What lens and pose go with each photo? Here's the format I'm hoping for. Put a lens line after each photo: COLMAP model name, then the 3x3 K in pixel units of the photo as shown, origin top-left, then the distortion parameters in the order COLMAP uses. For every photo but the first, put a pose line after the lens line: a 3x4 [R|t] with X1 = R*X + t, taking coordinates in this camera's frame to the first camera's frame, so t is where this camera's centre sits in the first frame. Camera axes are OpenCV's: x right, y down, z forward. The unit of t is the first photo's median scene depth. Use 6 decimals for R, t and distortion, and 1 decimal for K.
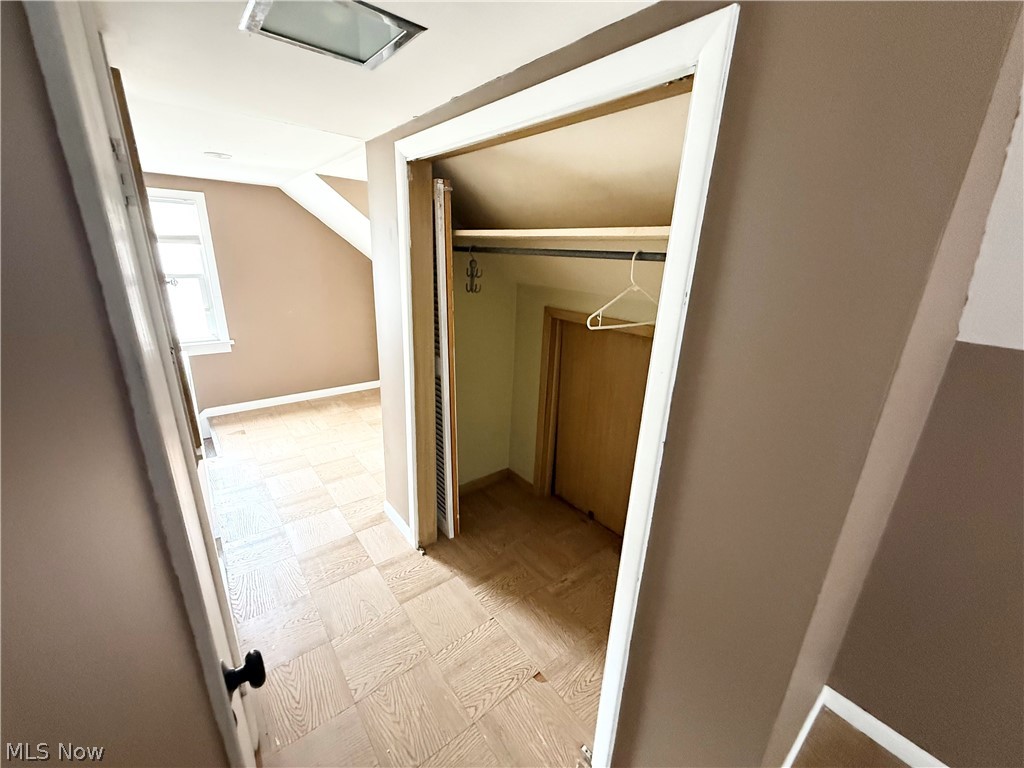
lens RADIAL K [[407.3, 0, 511.1], [0, 407.3, 387.2], [0, 0, 1]] dist [-0.000233, 0.000160]
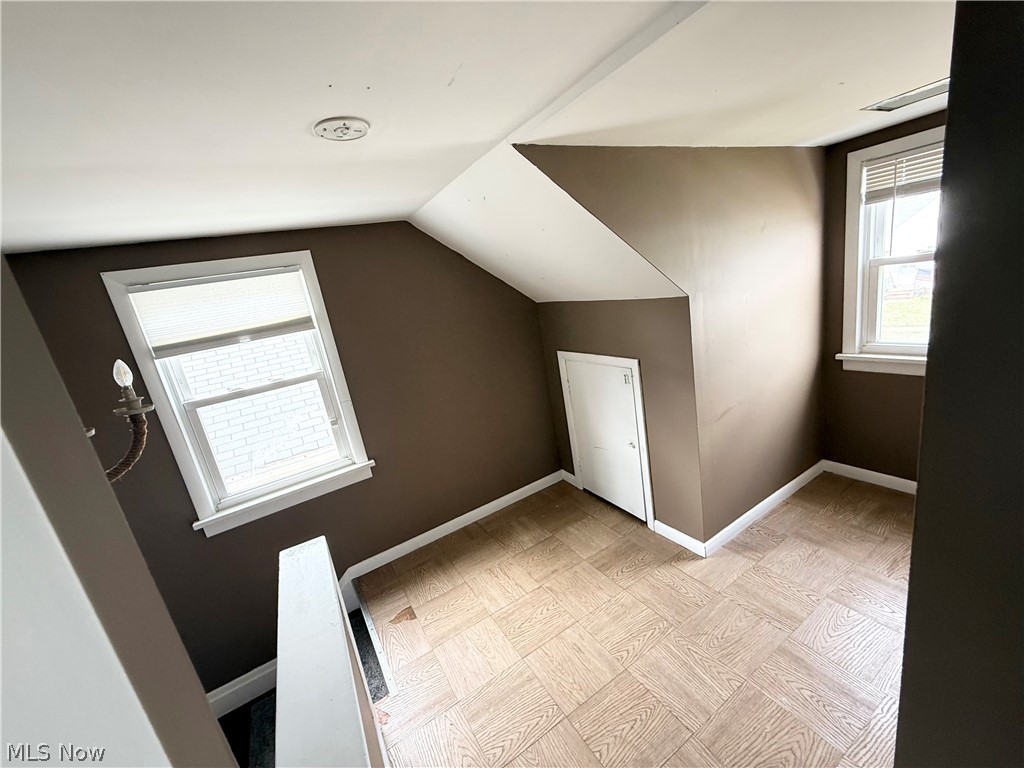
lens RADIAL K [[407.3, 0, 512.8], [0, 407.3, 383.4], [0, 0, 1]] dist [-0.000233, 0.000160]
pose [[0.968084, -0.171156, -0.183082, -0.322762], [0.158095, 0.983861, -0.083813, -0.147088], [0.194472, 0.052194, 0.979518, 0.393463]]
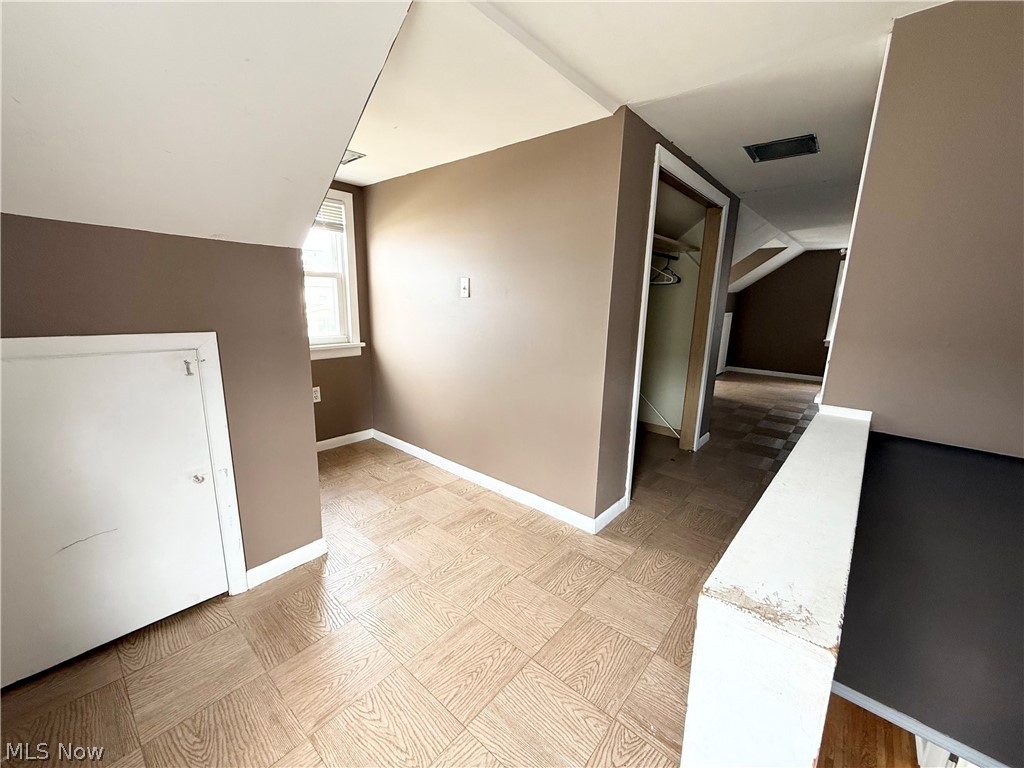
lens RADIAL K [[407.3, 0, 511.1], [0, 407.3, 383.7], [0, 0, 1]] dist [-0.000233, 0.000160]
pose [[-0.184022, -0.249385, 0.950759, -0.699864], [0.283995, 0.912534, 0.294327, -0.191892], [-0.941001, 0.324174, -0.097102, 0.800460]]
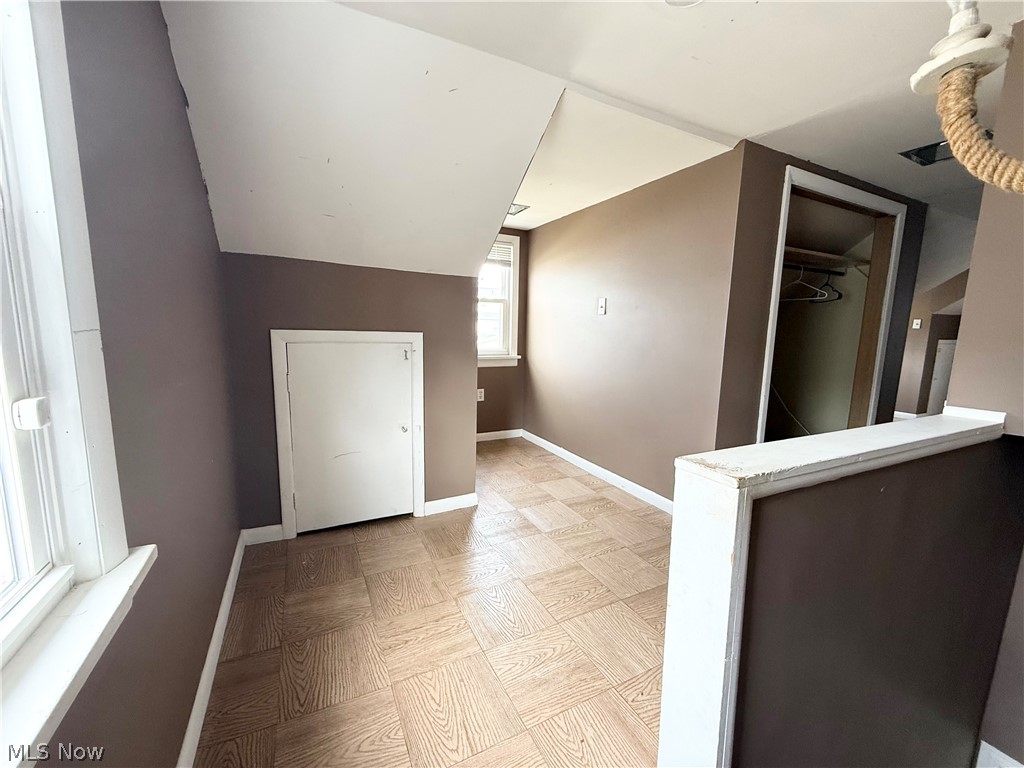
lens RADIAL K [[407.3, 0, 511.6], [0, 407.3, 383.9], [0, 0, 1]] dist [-0.000233, 0.000160]
pose [[0.200013, -0.175504, 0.963947, -0.828501], [0.302308, 0.946880, 0.109669, -0.156538], [-0.931989, 0.269474, 0.242445, 0.767187]]
